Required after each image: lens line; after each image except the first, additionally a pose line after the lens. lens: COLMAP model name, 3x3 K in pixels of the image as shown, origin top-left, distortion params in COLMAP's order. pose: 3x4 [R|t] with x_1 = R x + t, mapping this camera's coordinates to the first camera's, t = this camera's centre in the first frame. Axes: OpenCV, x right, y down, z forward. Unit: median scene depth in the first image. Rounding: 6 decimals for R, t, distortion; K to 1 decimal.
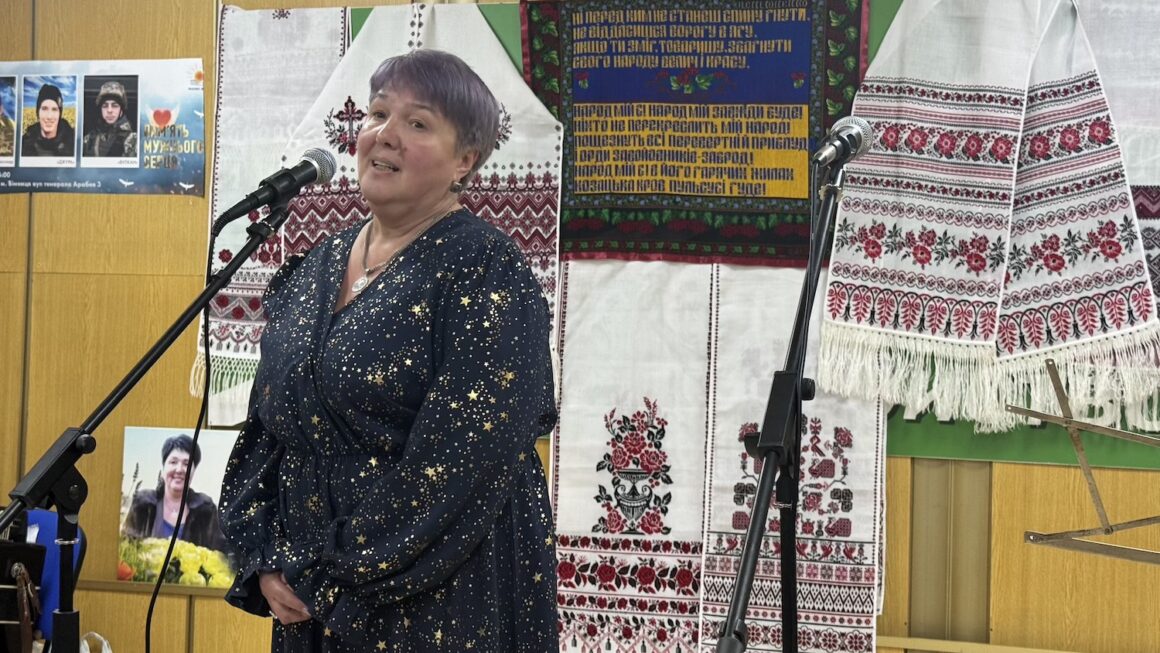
lens RADIAL K [[1614.1, 0, 579.9], [0, 1614.1, 347.9], [0, 0, 1]] dist [0.135602, -0.090807]
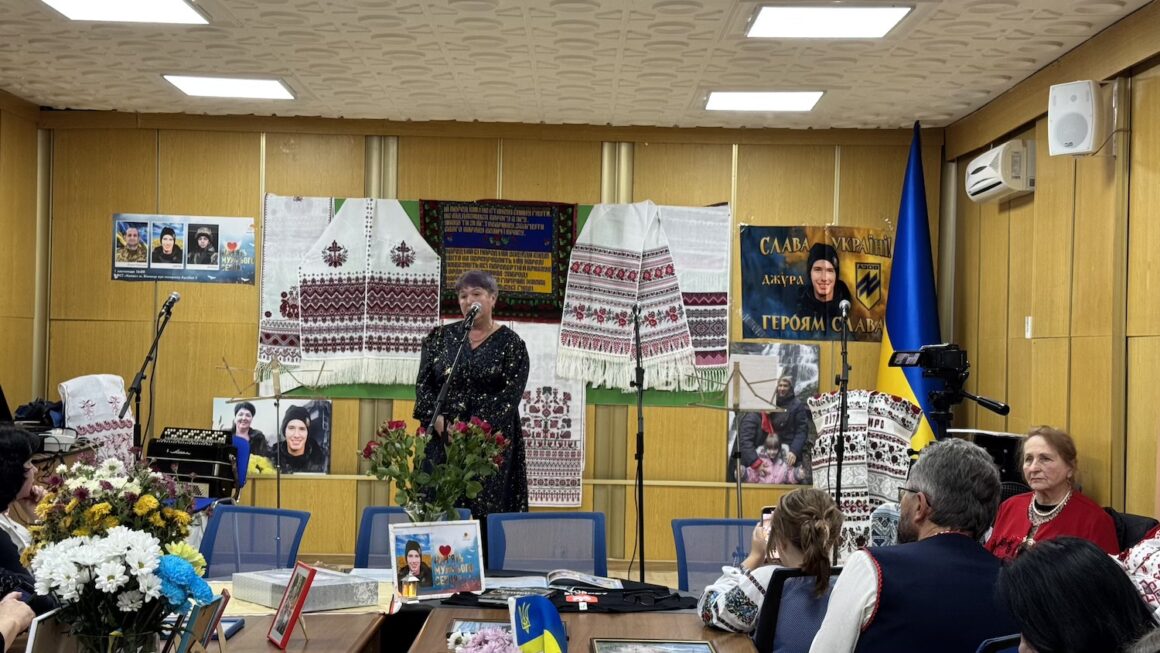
lens RADIAL K [[1622.9, 0, 597.5], [0, 1622.9, 327.8], [0, 0, 1]] dist [0.085217, 0.064260]
pose [[0.949563, -0.004060, 0.313551, -0.460202], [0.002709, 0.999985, 0.004745, -0.047304], [-0.313566, -0.003656, 0.949559, -1.072718]]
